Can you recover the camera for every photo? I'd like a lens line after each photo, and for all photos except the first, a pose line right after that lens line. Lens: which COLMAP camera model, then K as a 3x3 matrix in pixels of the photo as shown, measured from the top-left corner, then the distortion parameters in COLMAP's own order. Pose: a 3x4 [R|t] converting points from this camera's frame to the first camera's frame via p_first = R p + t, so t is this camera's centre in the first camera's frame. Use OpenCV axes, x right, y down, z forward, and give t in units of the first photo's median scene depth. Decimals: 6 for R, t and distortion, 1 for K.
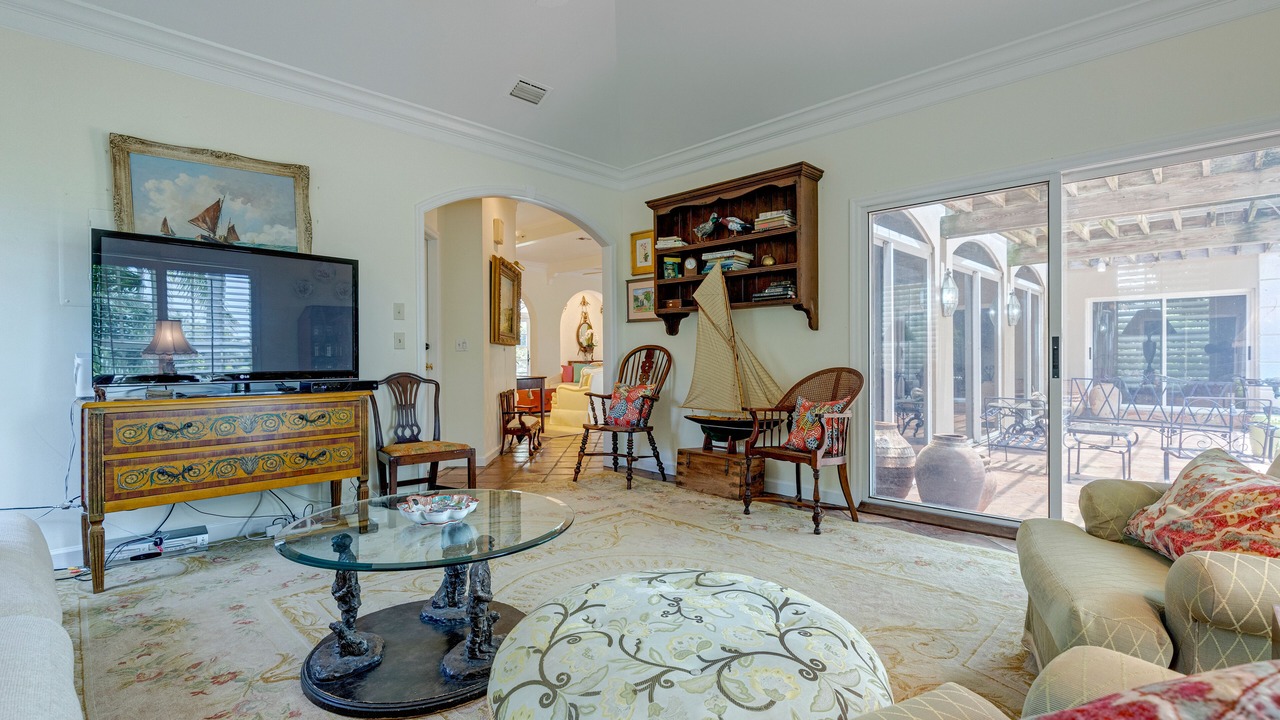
lens RADIAL K [[576.0, 0, 638.9], [0, 576.0, 356.6], [0, 0, 1]] dist [0.003669, -0.000375]
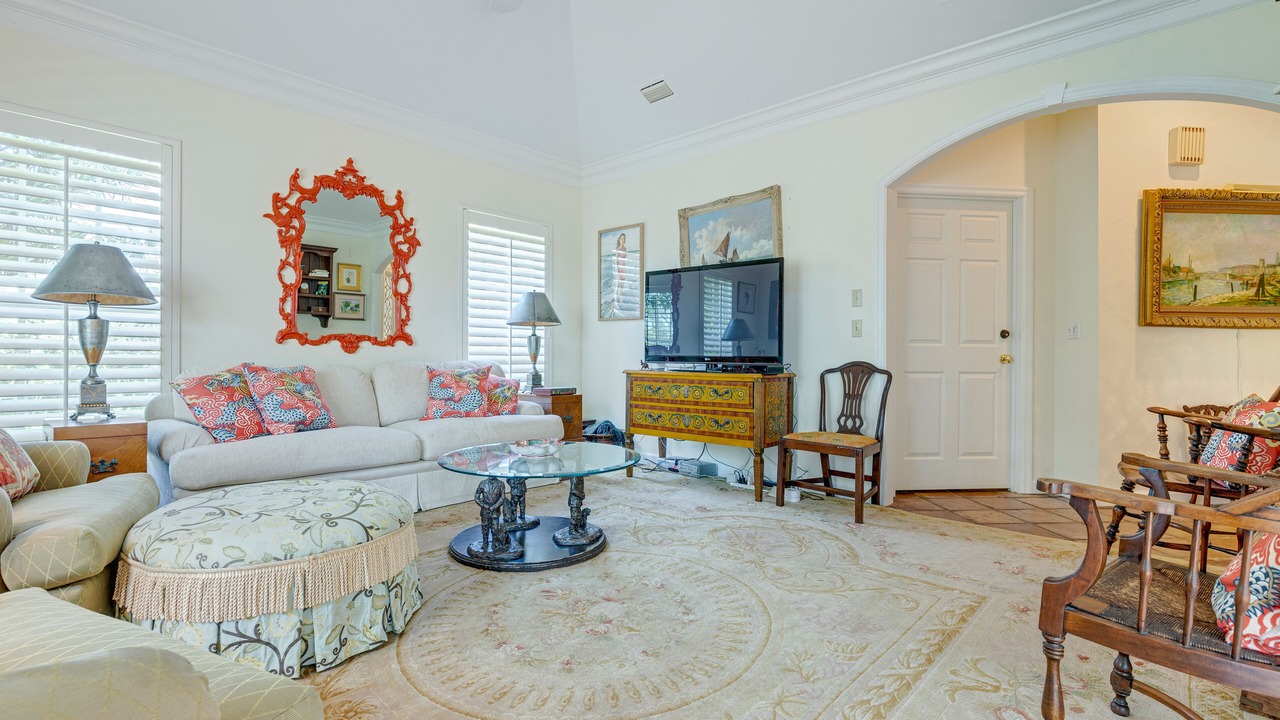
lens RADIAL K [[576.0, 0, 639.4], [0, 576.0, 357.8], [0, 0, 1]] dist [0.003669, -0.000375]
pose [[0.061231, 0.009767, -0.998076, 0.659096], [-0.005404, 0.999941, 0.009454, 0.018486], [0.998109, 0.004815, 0.061280, 0.718387]]
